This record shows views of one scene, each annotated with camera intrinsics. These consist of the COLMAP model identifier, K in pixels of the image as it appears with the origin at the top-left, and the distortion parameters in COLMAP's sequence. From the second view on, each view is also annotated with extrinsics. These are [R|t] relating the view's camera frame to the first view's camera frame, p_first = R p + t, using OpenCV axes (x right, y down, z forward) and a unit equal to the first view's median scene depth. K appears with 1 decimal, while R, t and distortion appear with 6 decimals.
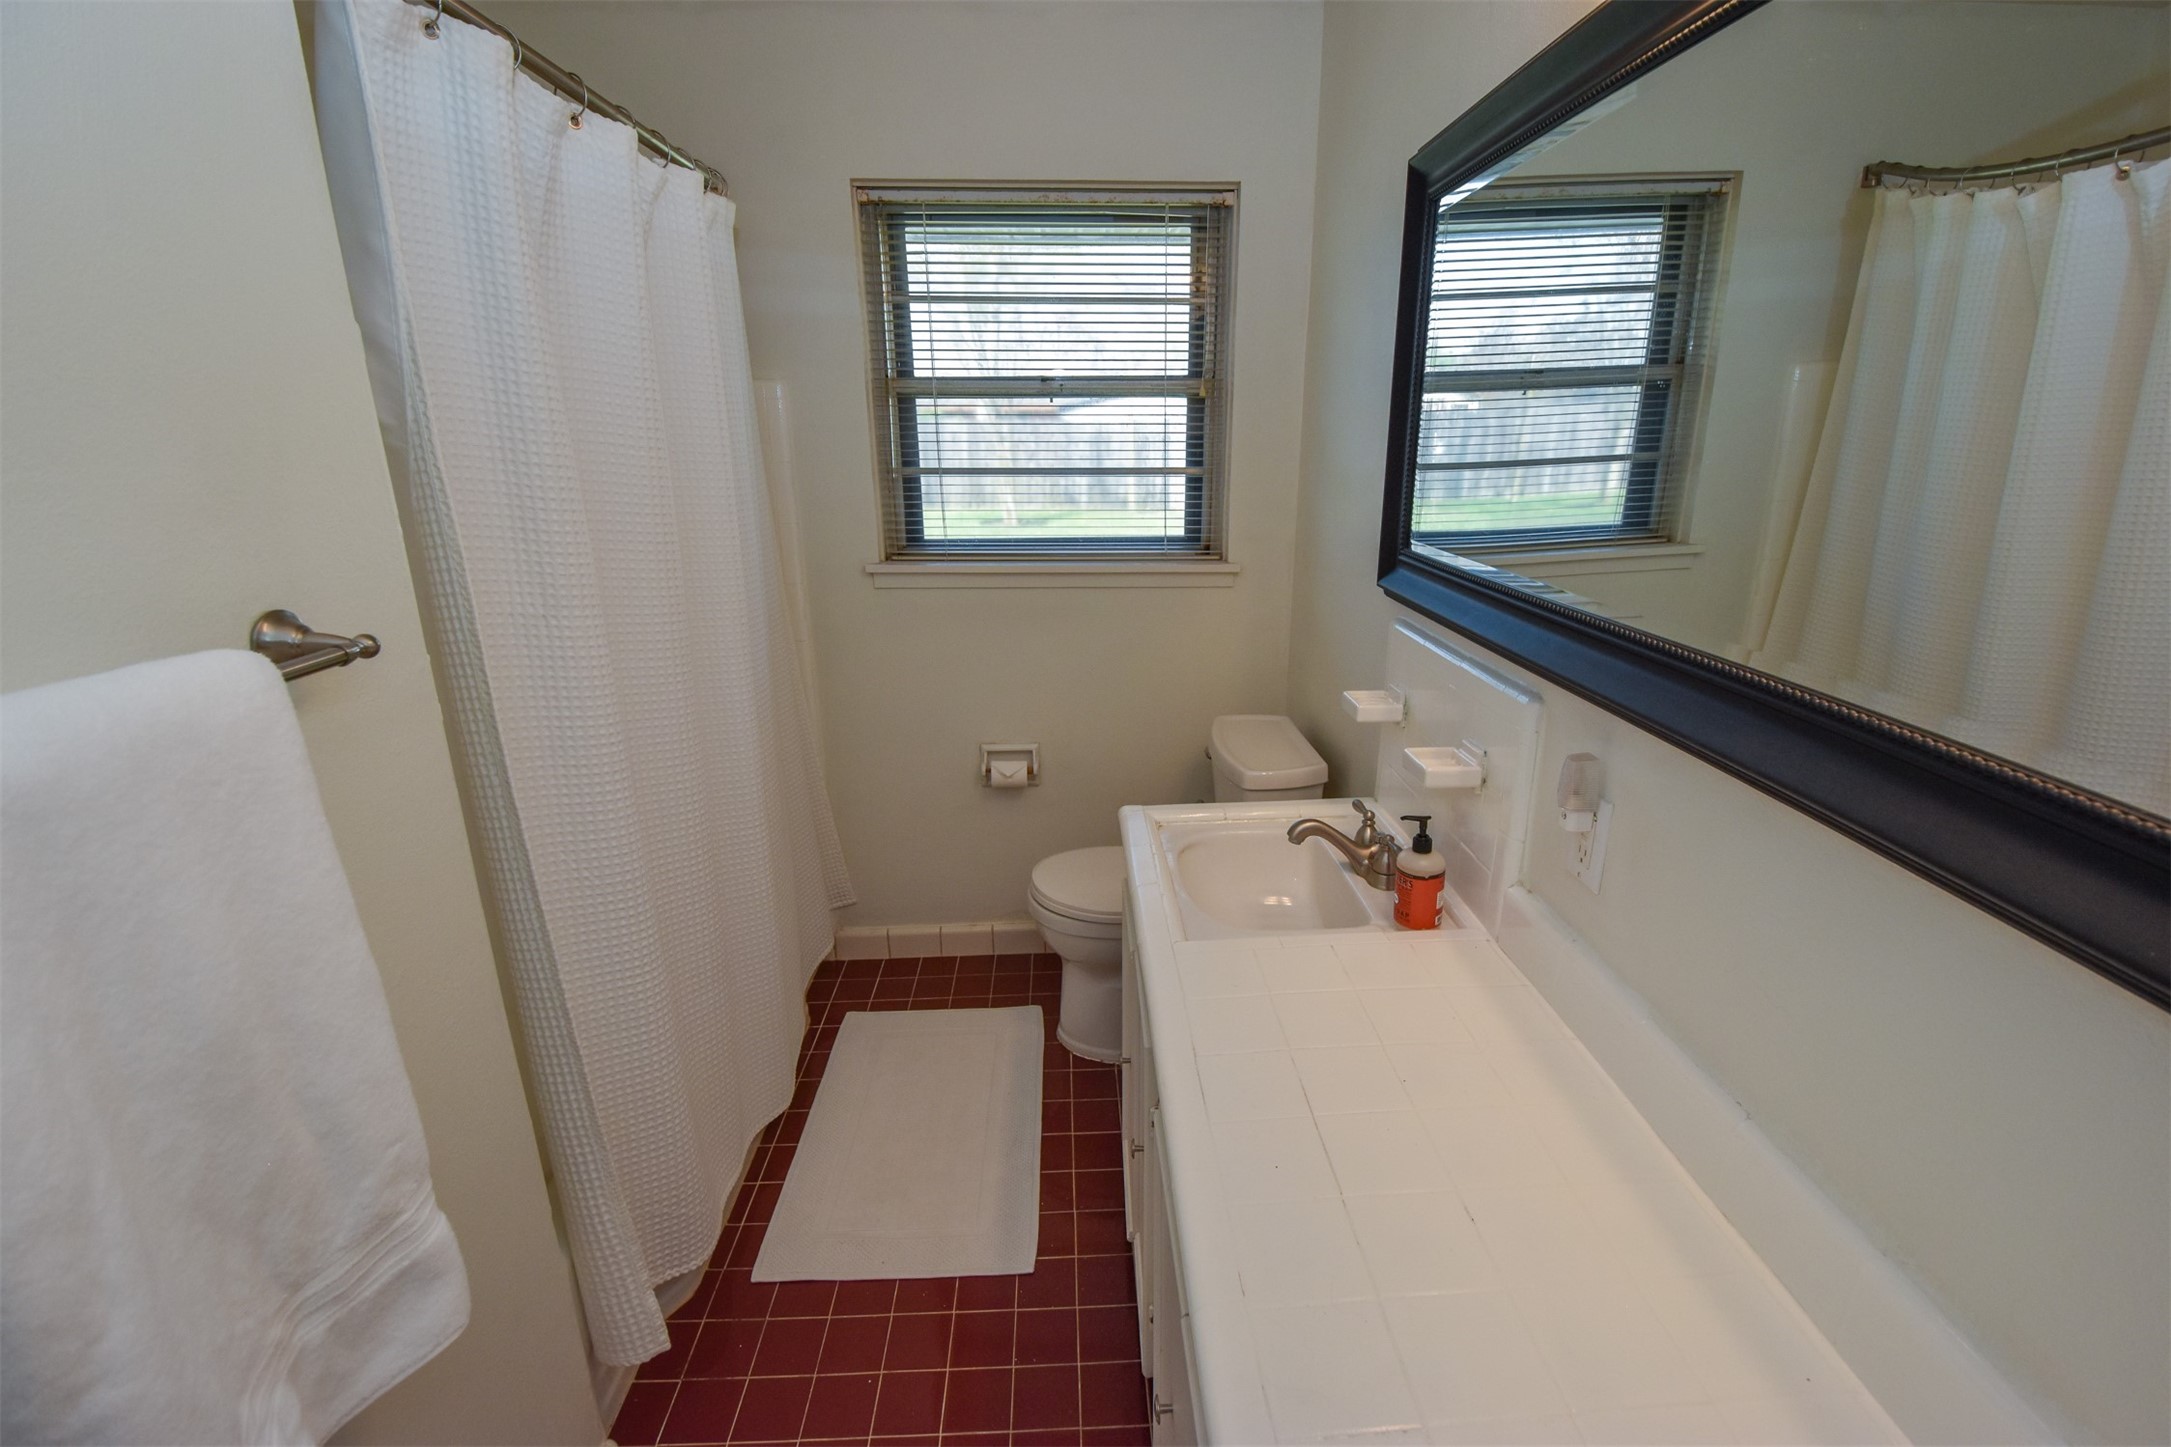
lens RADIAL K [[959.9, 0, 1085.5], [0, 959.9, 723.5], [0, 0, 1]] dist [0.020131, -0.028656]
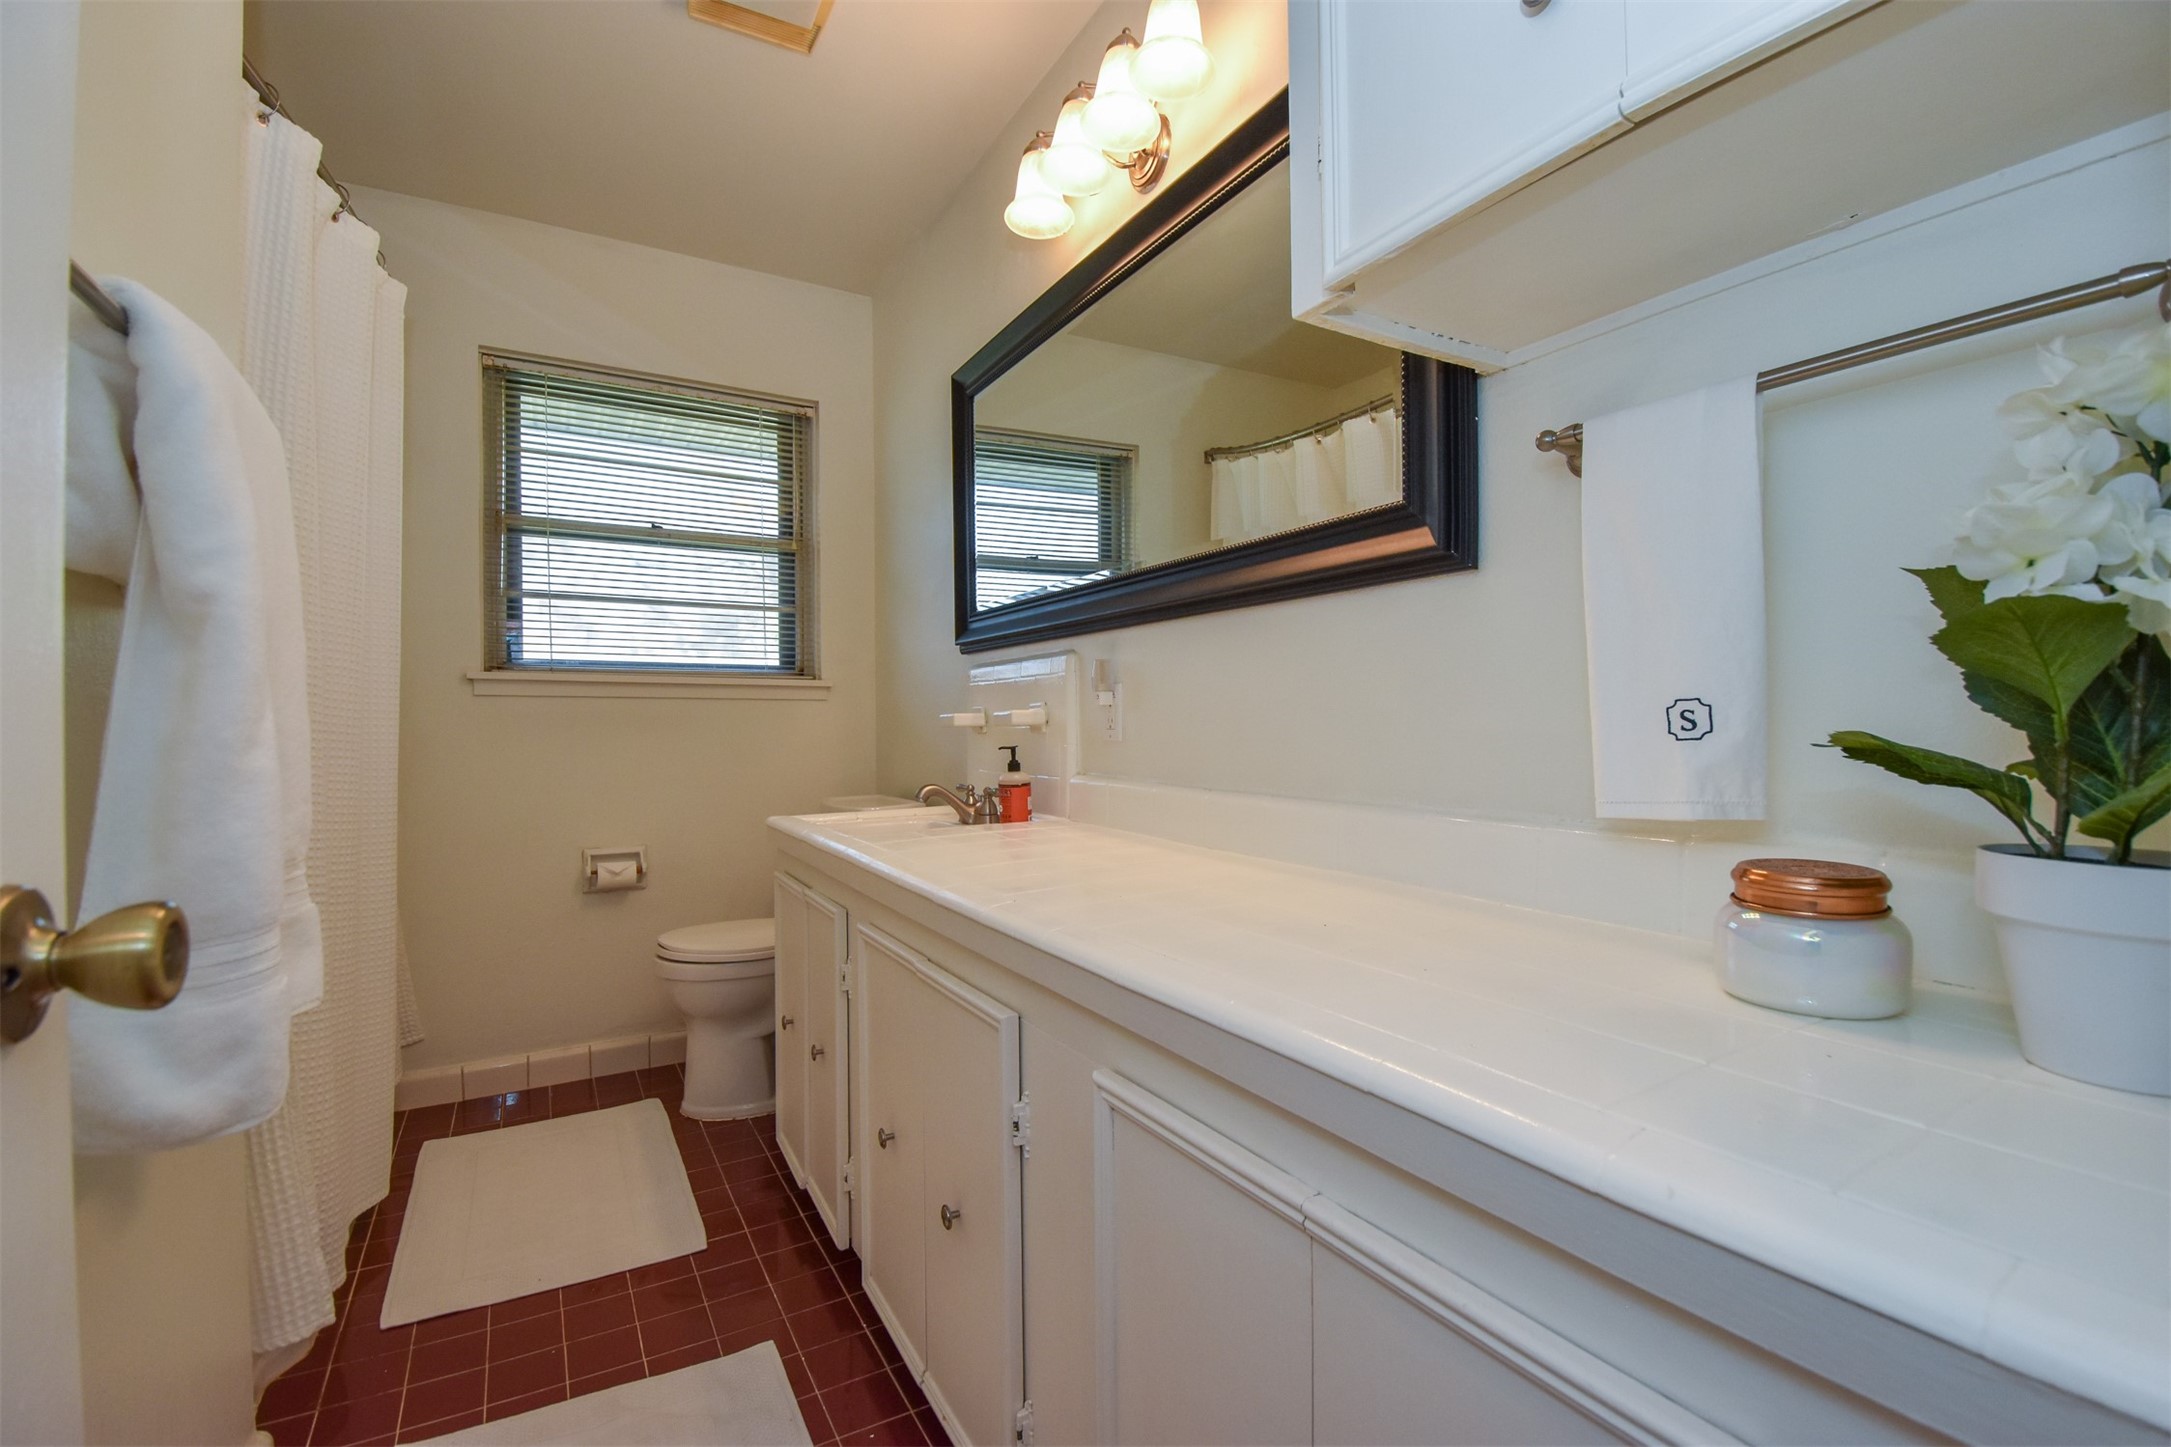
lens RADIAL K [[974.2, 0, 1091.7], [0, 974.2, 724.6], [0, 0, 1]] dist [0.007688, -0.015174]
pose [[0.879667, 0.005935, 0.475554, -0.143979], [0.135700, 0.955222, -0.262937, 0.271015], [-0.455820, 0.295830, 0.839472, -0.180435]]
